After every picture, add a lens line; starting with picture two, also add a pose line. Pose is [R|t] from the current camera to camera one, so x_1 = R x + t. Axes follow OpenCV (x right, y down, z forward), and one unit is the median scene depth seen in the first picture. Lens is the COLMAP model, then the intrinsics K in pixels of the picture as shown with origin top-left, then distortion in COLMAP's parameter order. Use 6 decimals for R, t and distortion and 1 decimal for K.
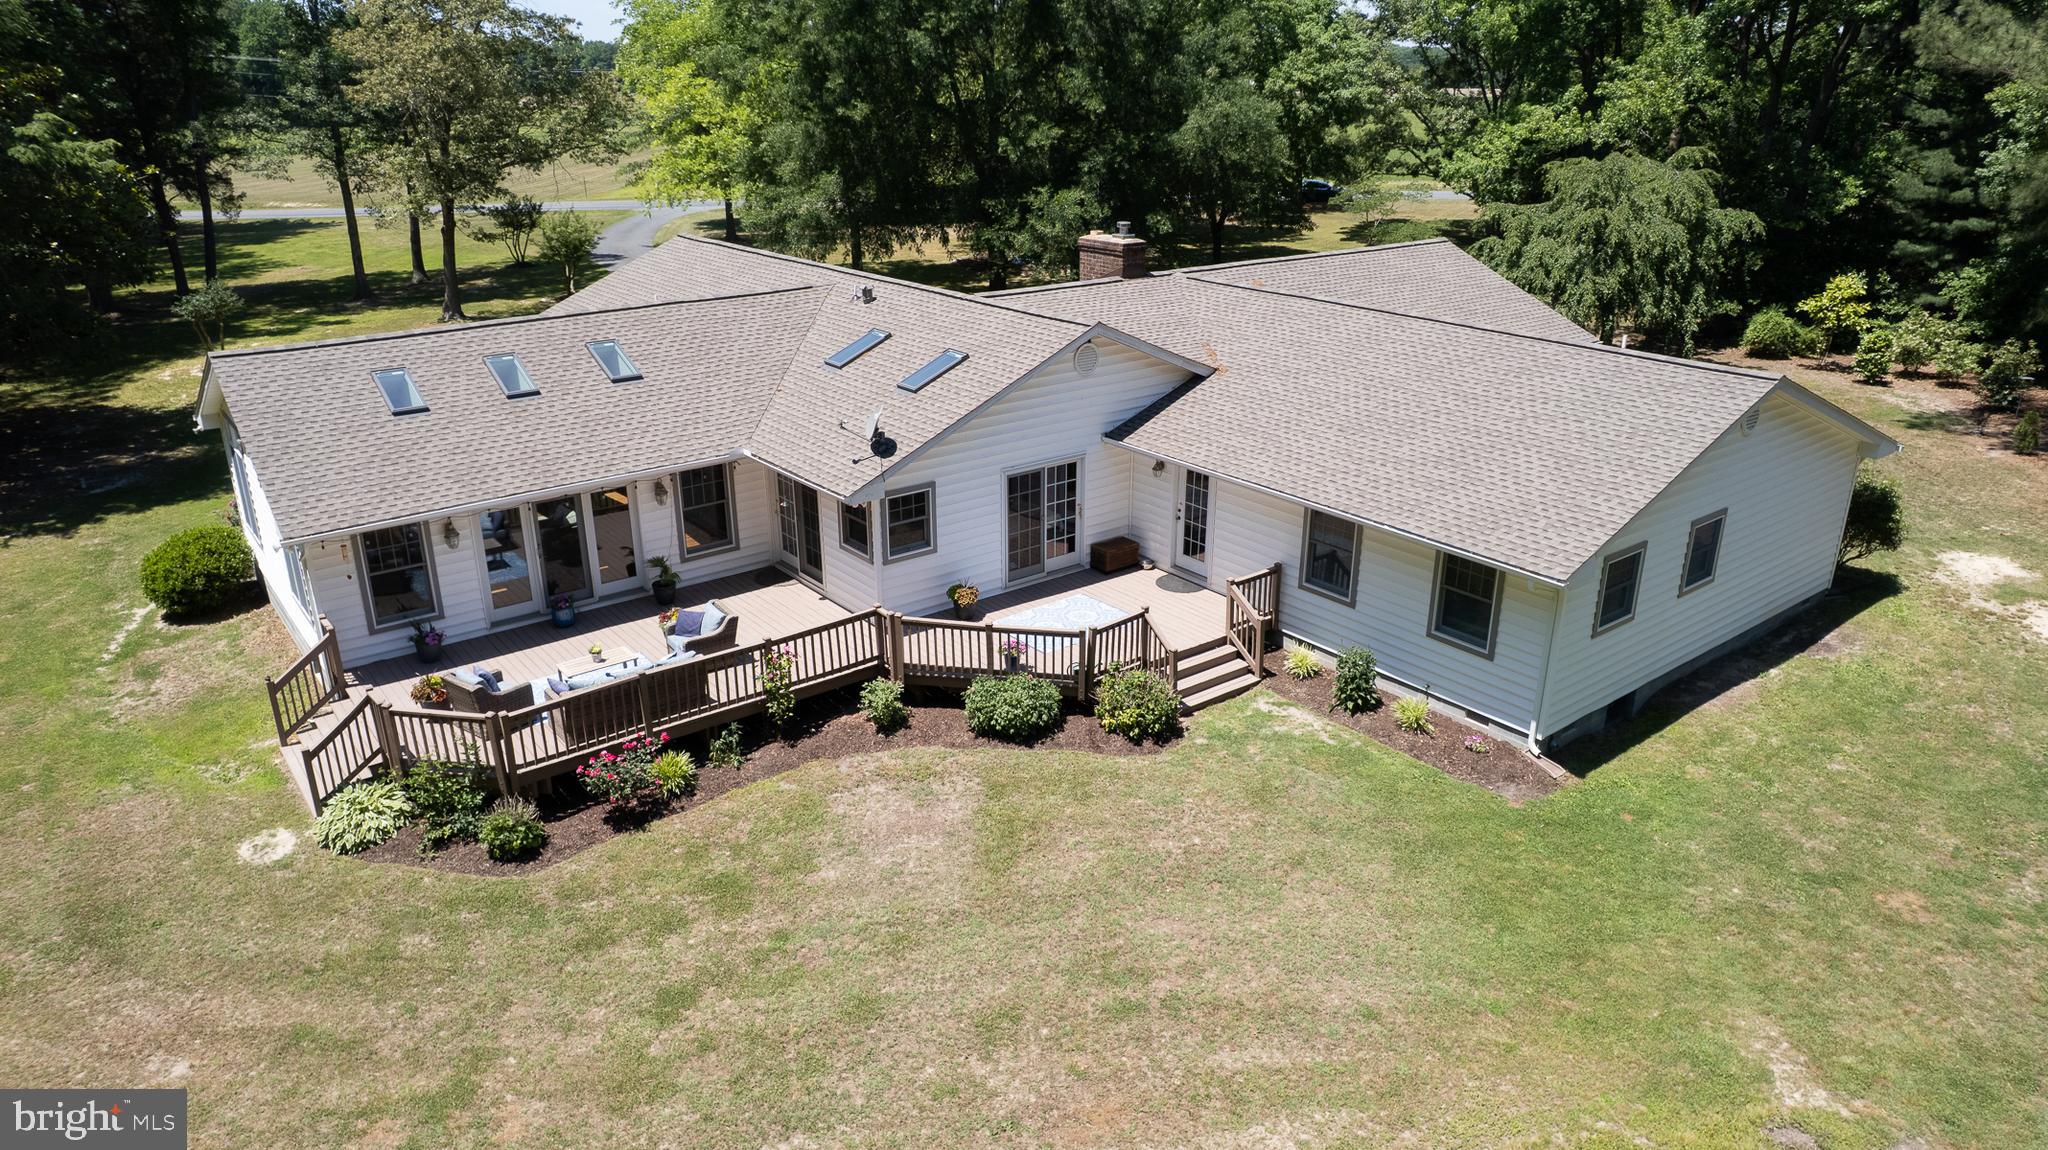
lens RADIAL K [[1266.1, 0, 1024.0], [0, 1266.1, 575.0], [0, 0, 1]] dist [0.002309, 0.000950]
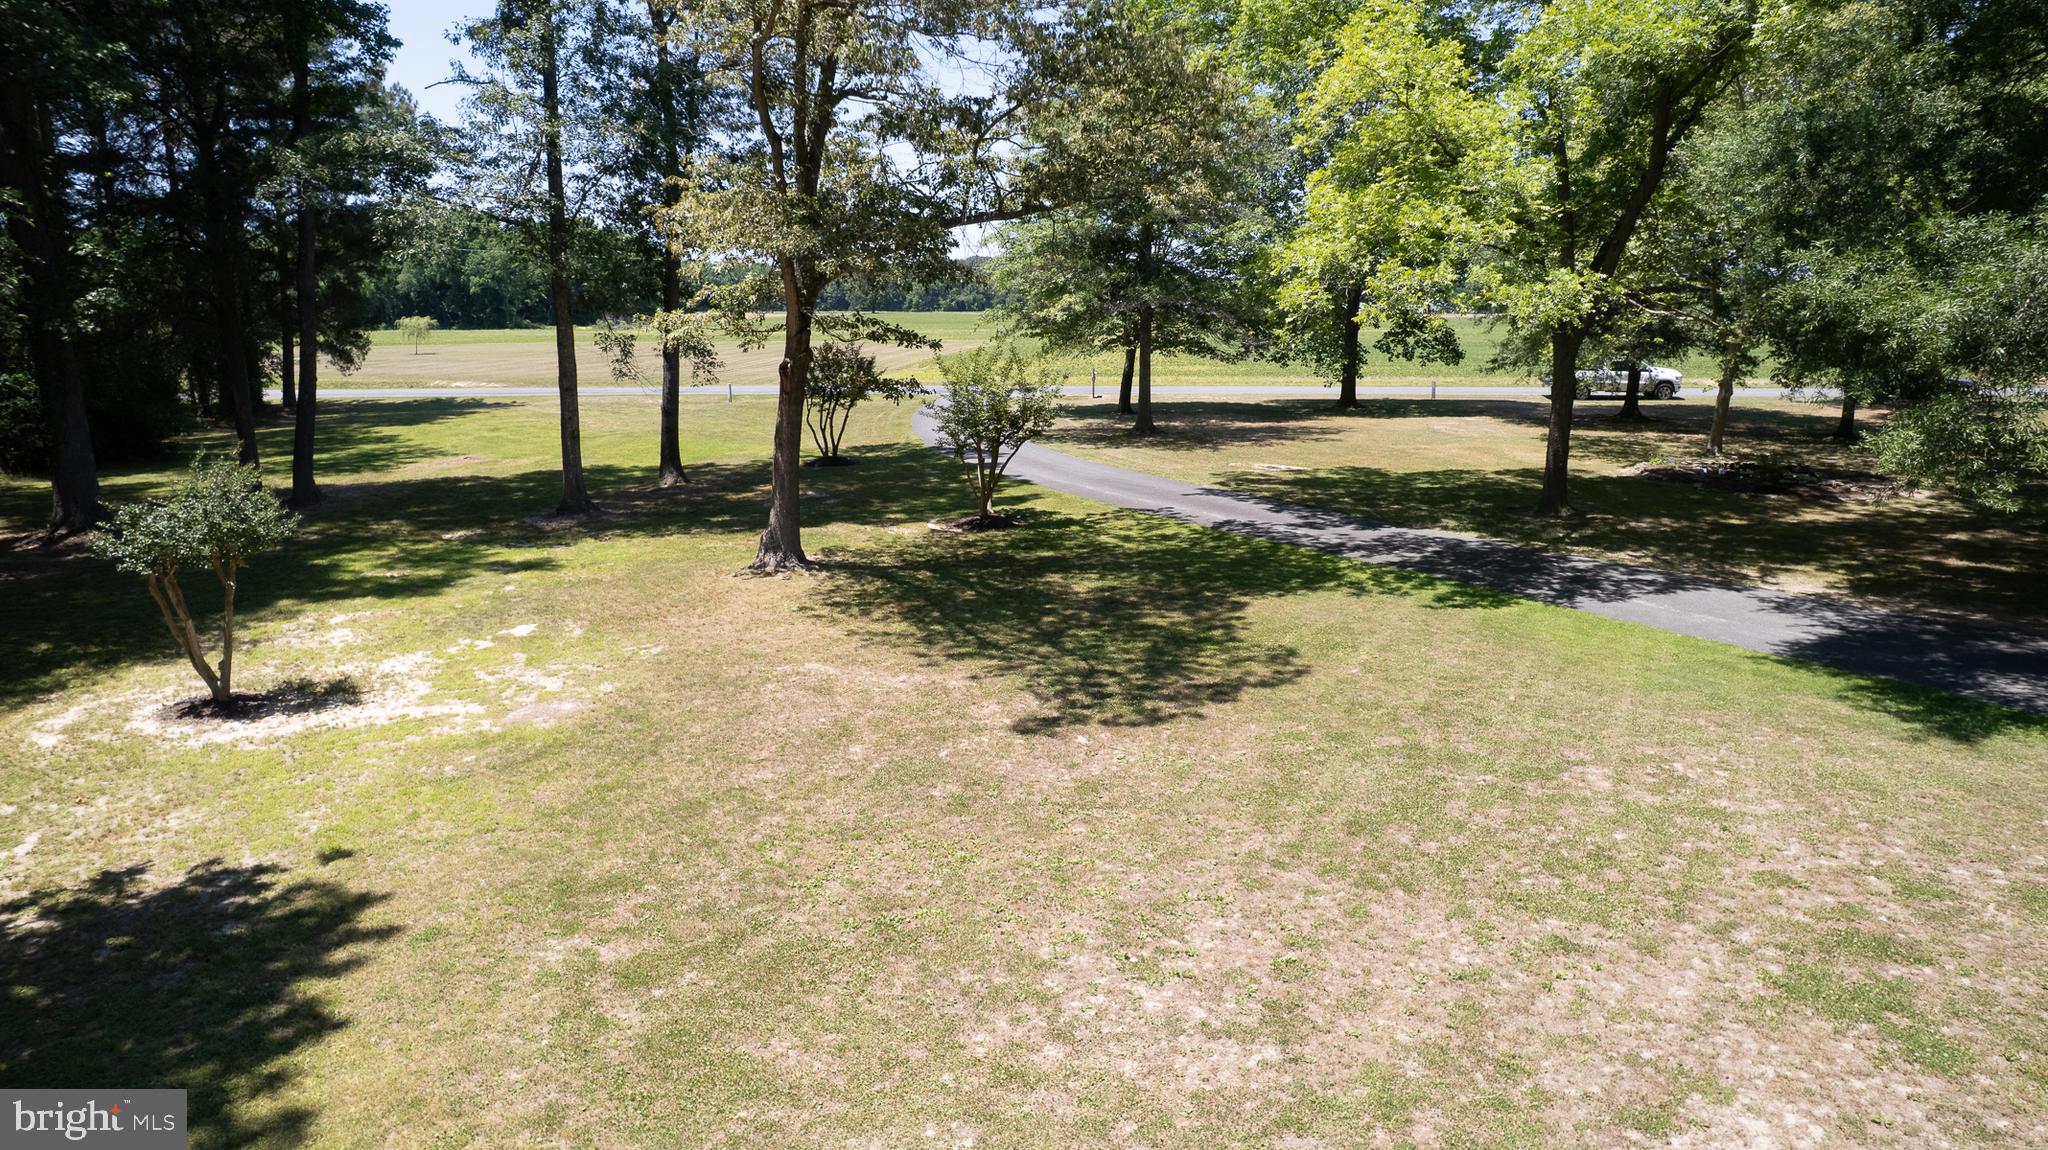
lens RADIAL K [[1266.1, 0, 1024.0], [0, 1266.1, 575.0], [0, 0, 1]] dist [0.002309, 0.000950]
pose [[0.995704, 0.032272, -0.086788, -0.288372], [-0.046498, 0.984815, -0.167265, -0.113538], [0.080073, 0.170582, 0.982085, 0.503251]]
